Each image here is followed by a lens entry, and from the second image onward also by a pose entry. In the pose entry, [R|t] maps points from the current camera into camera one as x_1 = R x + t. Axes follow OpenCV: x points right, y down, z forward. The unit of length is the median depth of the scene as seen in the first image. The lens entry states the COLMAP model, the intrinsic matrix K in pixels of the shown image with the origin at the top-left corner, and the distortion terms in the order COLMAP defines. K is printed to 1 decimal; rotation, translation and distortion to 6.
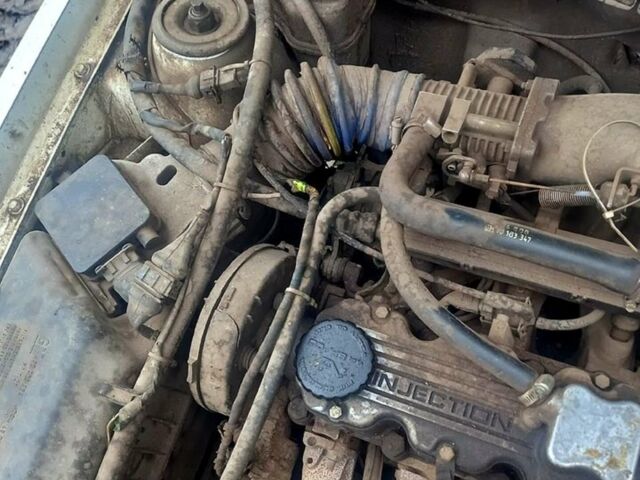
lens RADIAL K [[728.2, 0, 320.0], [0, 728.2, 240.0], [0, 0, 1]] dist [0.151893, -0.238101]
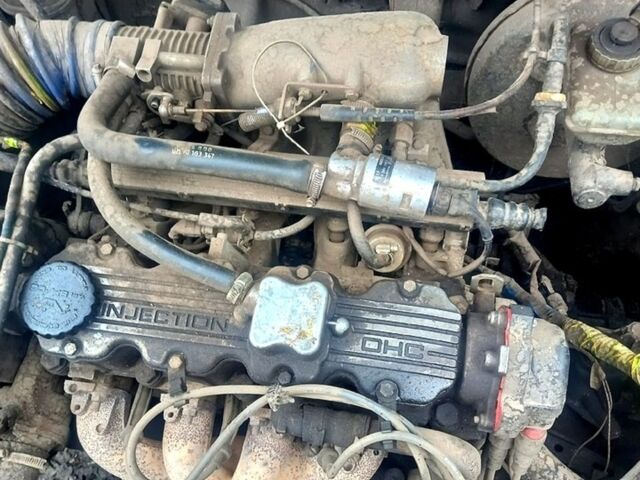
lens RADIAL K [[728.2, 0, 320.0], [0, 728.2, 240.0], [0, 0, 1]] dist [0.151893, -0.238101]
pose [[0.972215, -0.159680, 0.171172, 0.207490], [0.156180, 0.987150, 0.033813, 0.099714], [-0.174372, -0.006140, 0.984661, -0.097139]]
